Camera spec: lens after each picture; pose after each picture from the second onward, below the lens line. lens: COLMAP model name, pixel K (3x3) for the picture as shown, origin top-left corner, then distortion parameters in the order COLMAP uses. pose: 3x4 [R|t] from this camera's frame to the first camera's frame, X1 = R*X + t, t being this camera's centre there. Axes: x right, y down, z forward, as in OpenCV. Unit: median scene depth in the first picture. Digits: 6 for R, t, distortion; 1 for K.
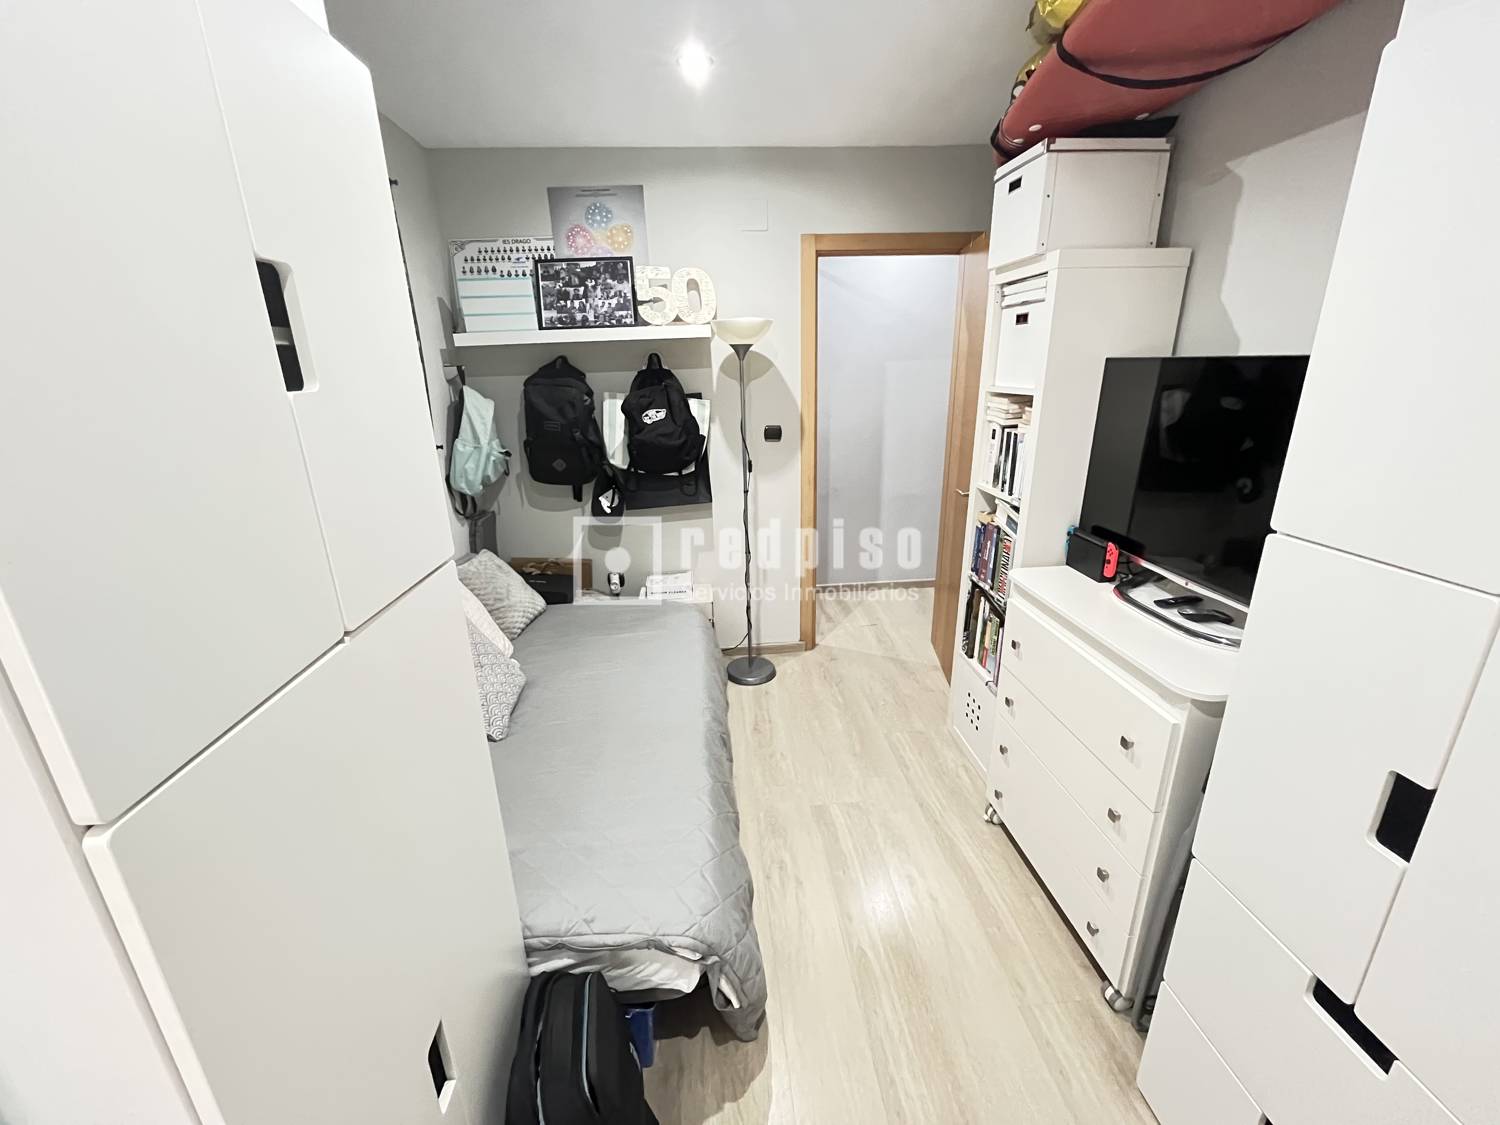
lens RADIAL K [[606.4, 0, 746.2], [0, 606.4, 562.7], [0, 0, 1]] dist [-0.001911, -0.000412]
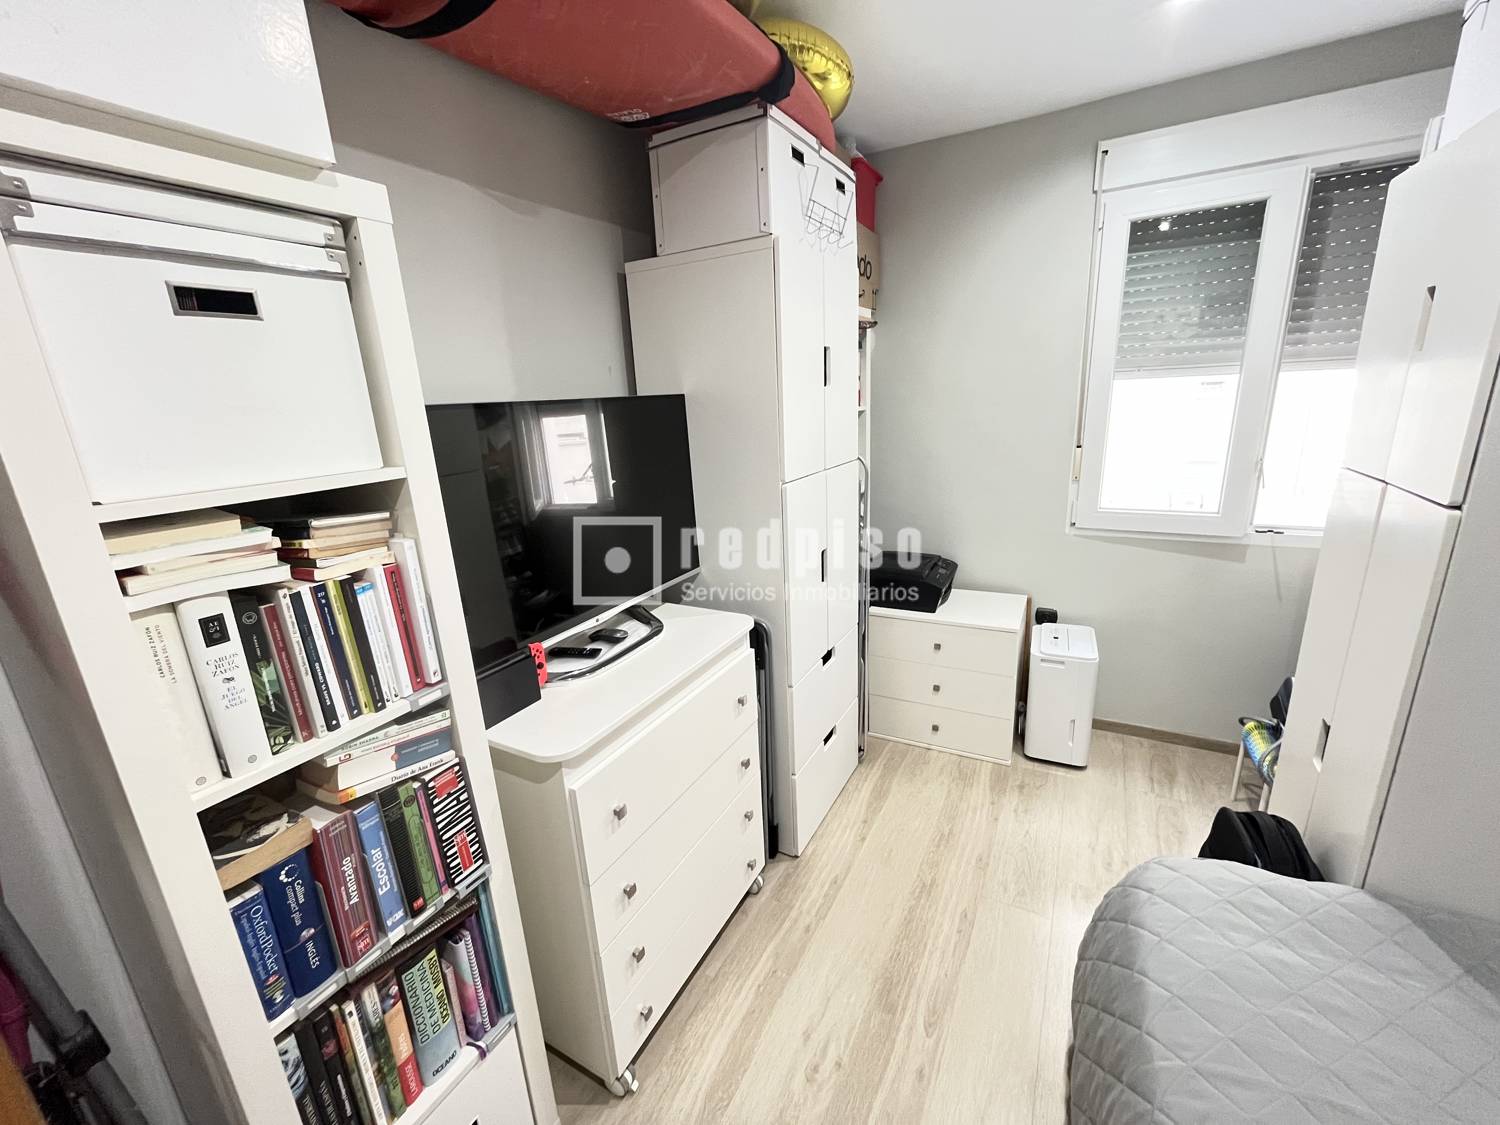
lens RADIAL K [[606.4, 0, 746.2], [0, 606.4, 562.7], [0, 0, 1]] dist [-0.001911, -0.000412]
pose [[-0.828000, -0.081968, 0.554704, -0.025206], [0.243607, 0.838437, 0.487523, -0.422486], [-0.505046, 0.538799, -0.674258, 1.329361]]
